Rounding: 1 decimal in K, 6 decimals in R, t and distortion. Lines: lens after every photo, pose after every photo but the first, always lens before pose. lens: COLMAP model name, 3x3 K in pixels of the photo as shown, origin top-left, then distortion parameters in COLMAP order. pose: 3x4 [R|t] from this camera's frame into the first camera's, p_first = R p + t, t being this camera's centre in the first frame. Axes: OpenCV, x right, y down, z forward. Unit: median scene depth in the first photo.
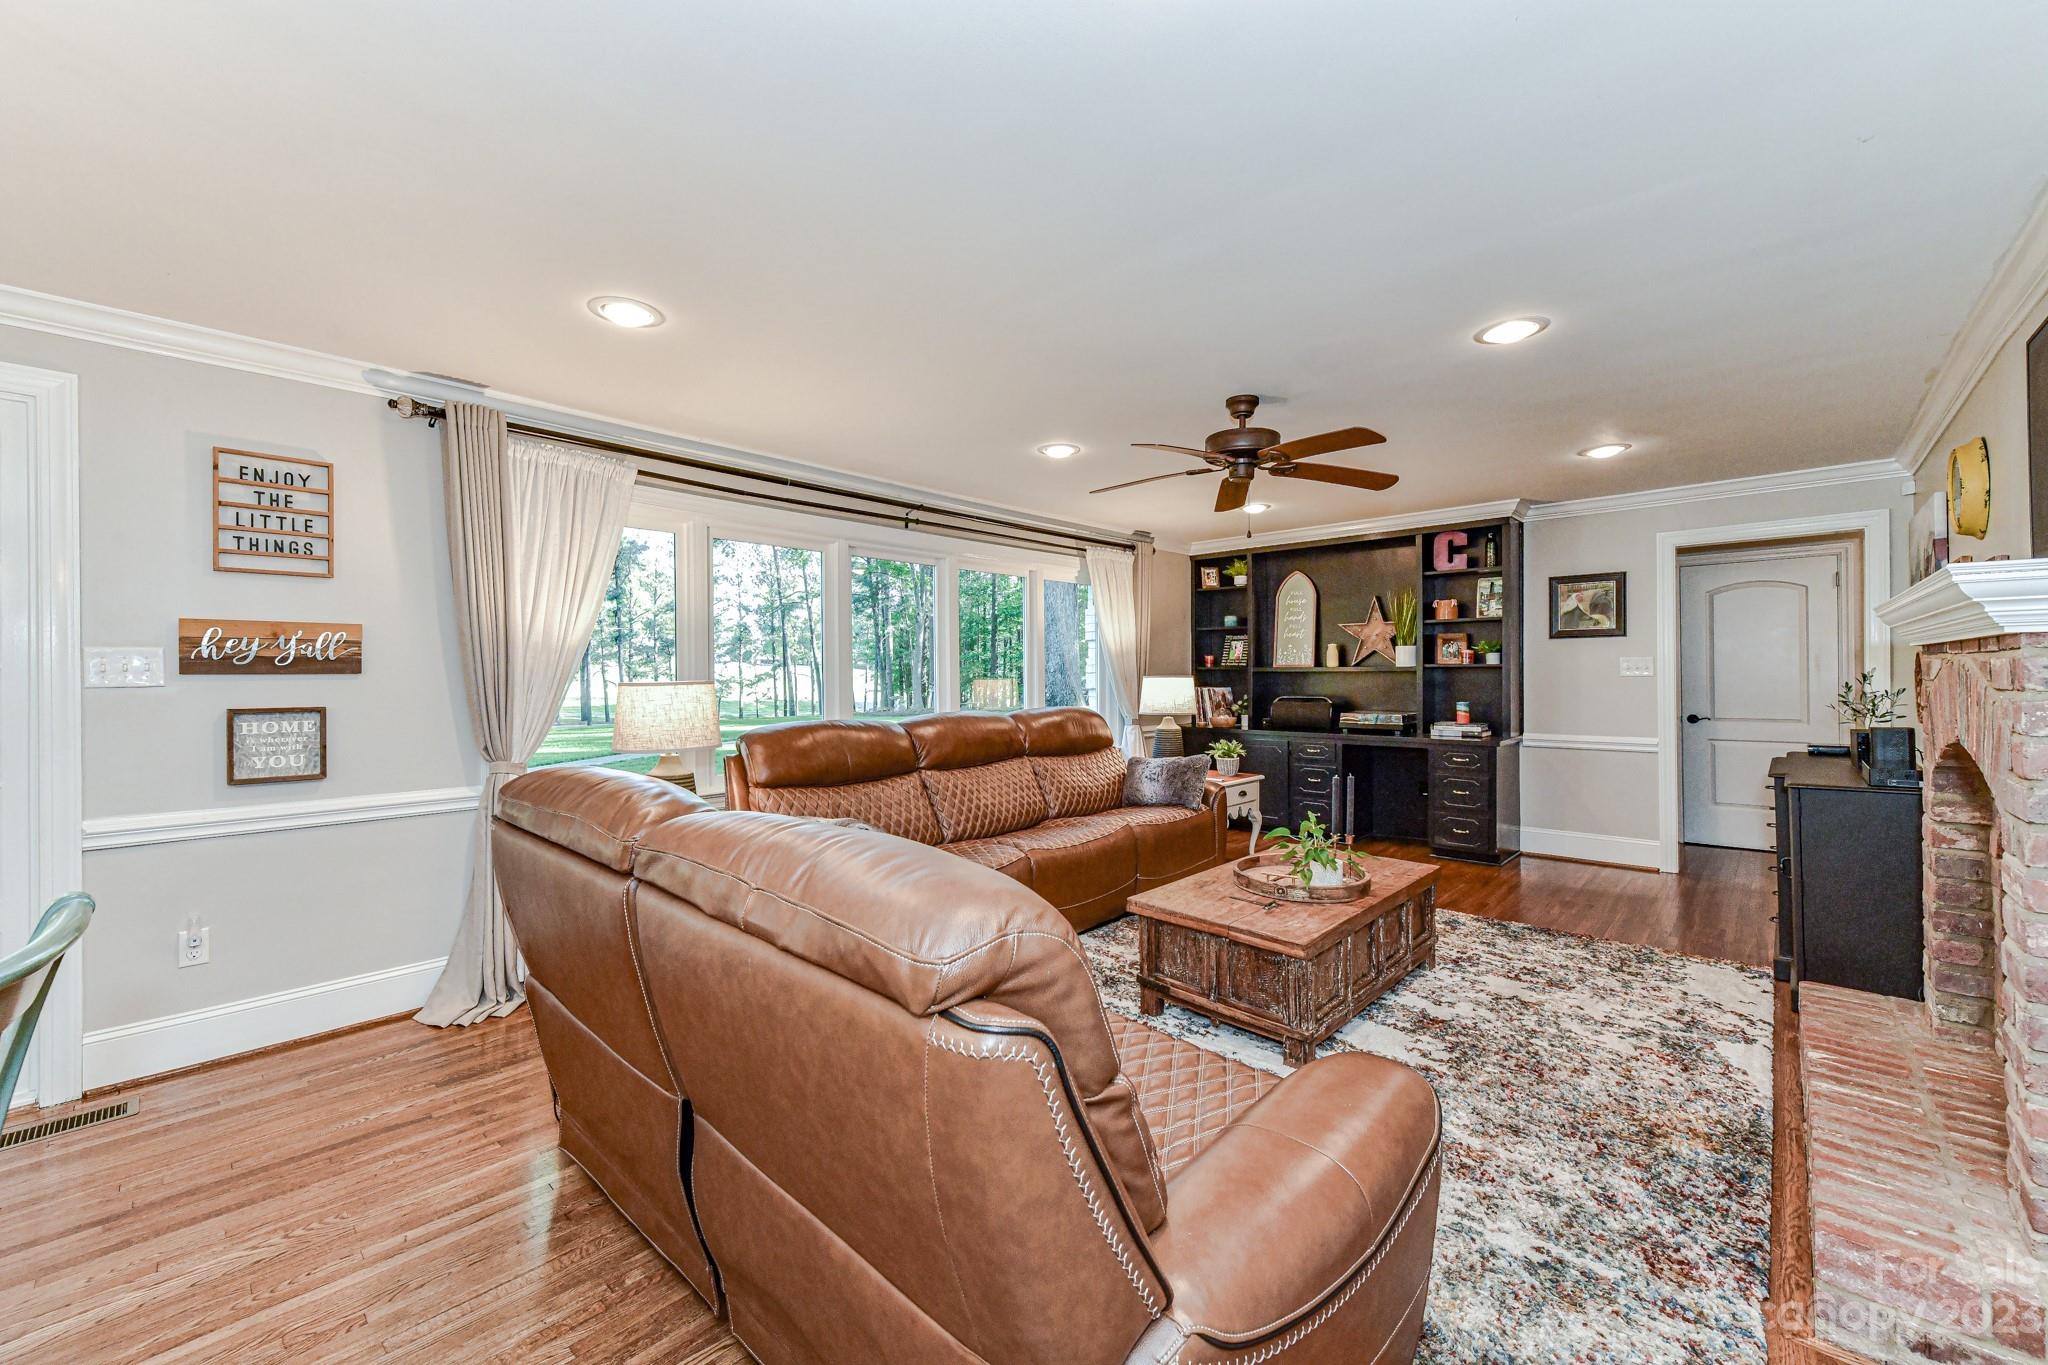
lens RADIAL K [[807.4, 0, 1014.0], [0, 807.4, 676.1], [0, 0, 1]] dist [0.000957, -0.000291]
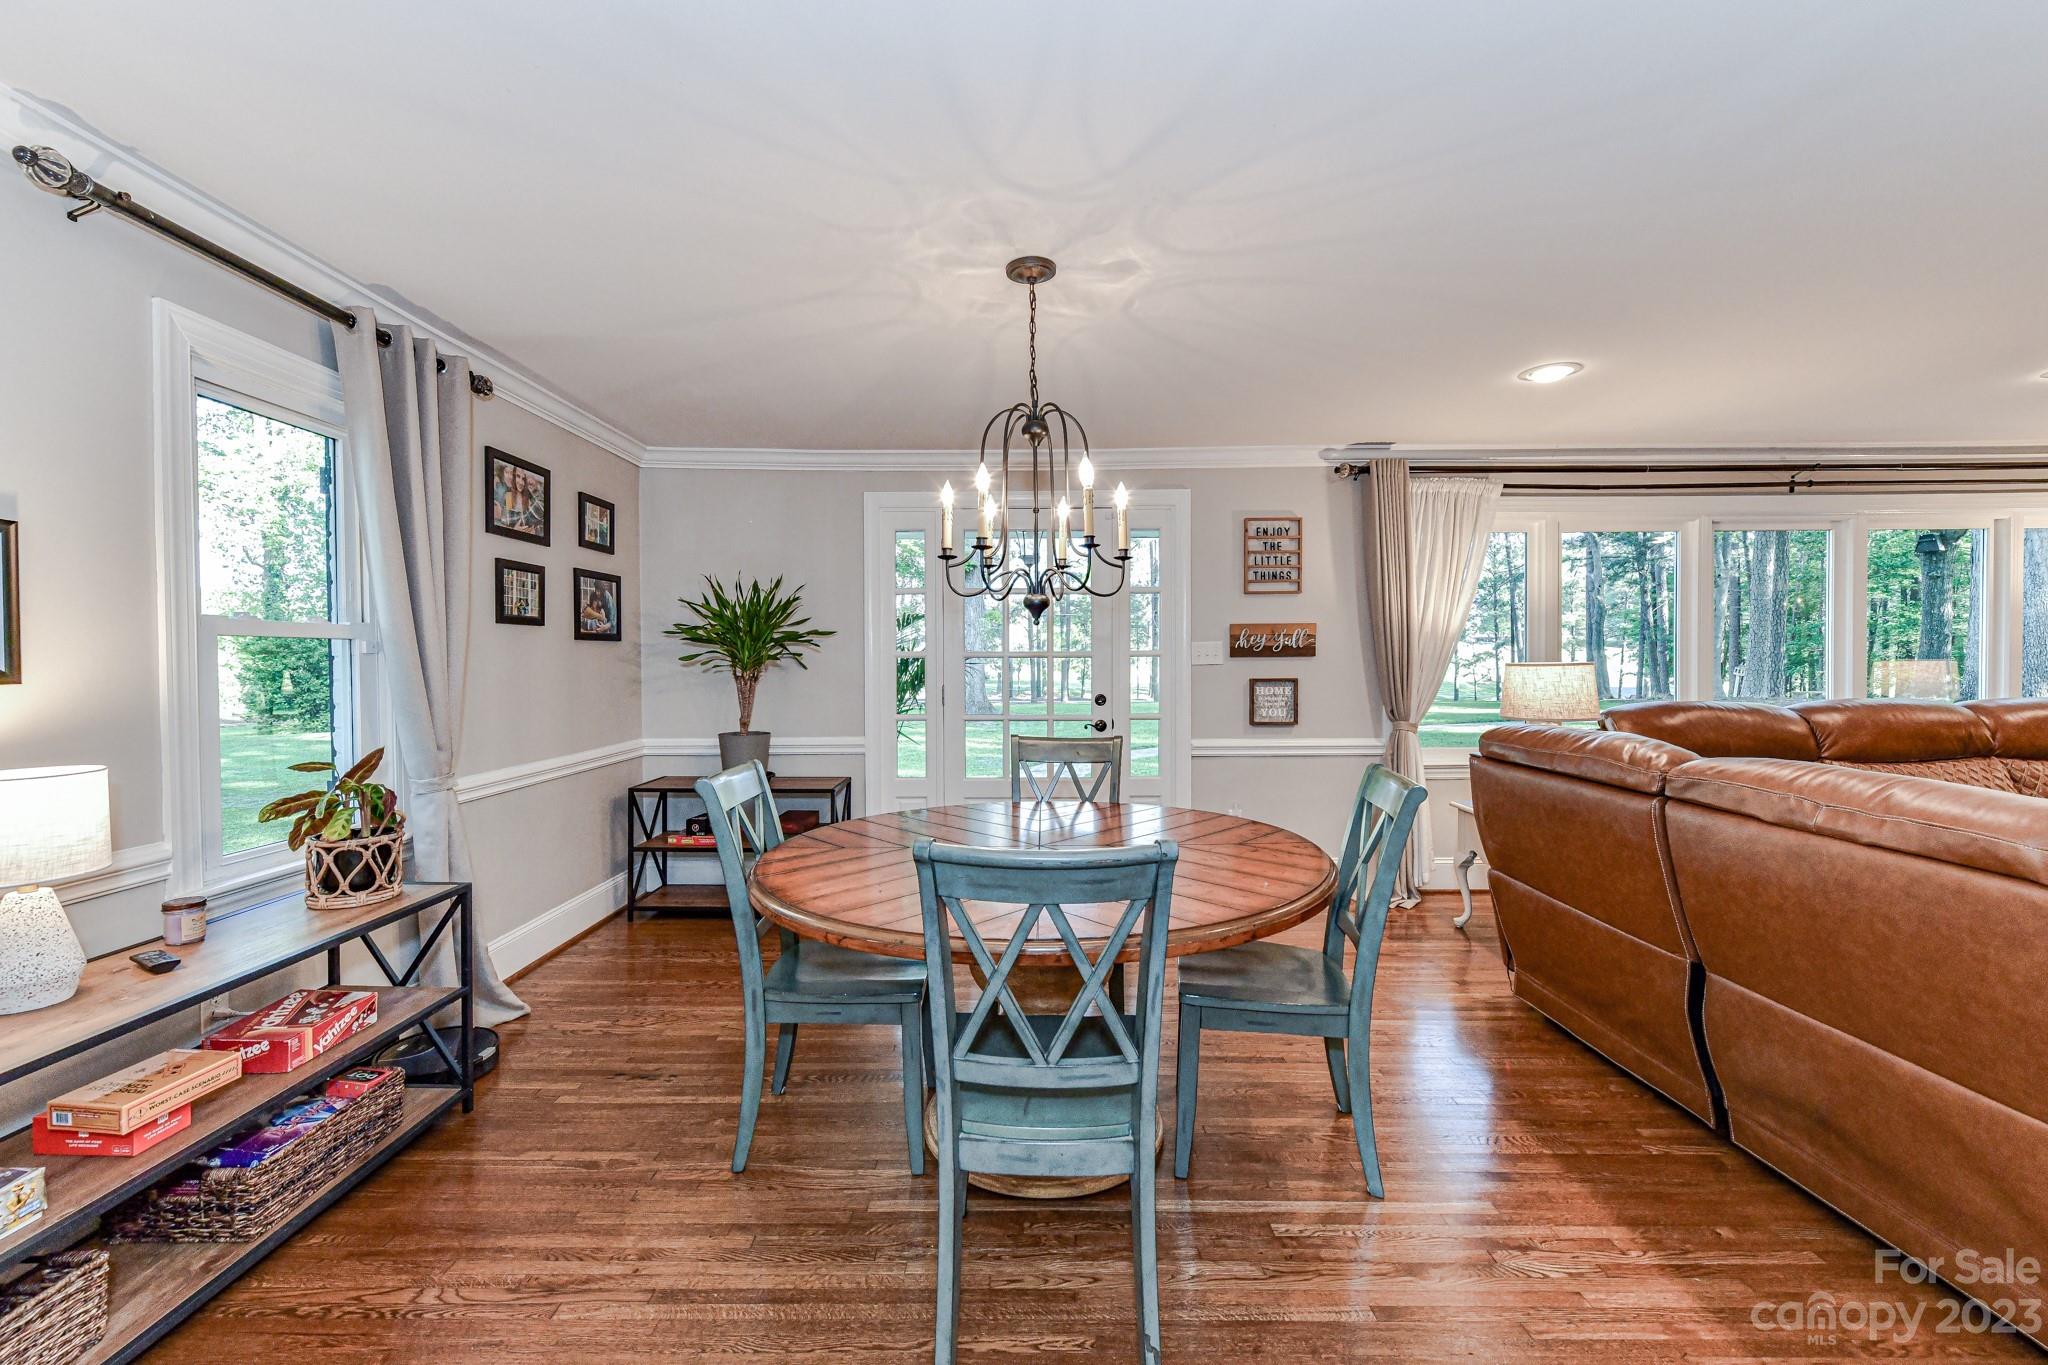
lens RADIAL K [[805.8, 0, 1012.2], [0, 805.8, 679.0], [0, 0, 1]] dist [0.000720, 0.000110]
pose [[0.679073, 0.019304, -0.733817, -0.056225], [0.001912, 0.999604, 0.028065, -0.002540], [0.734068, -0.020462, 0.678767, -0.239471]]
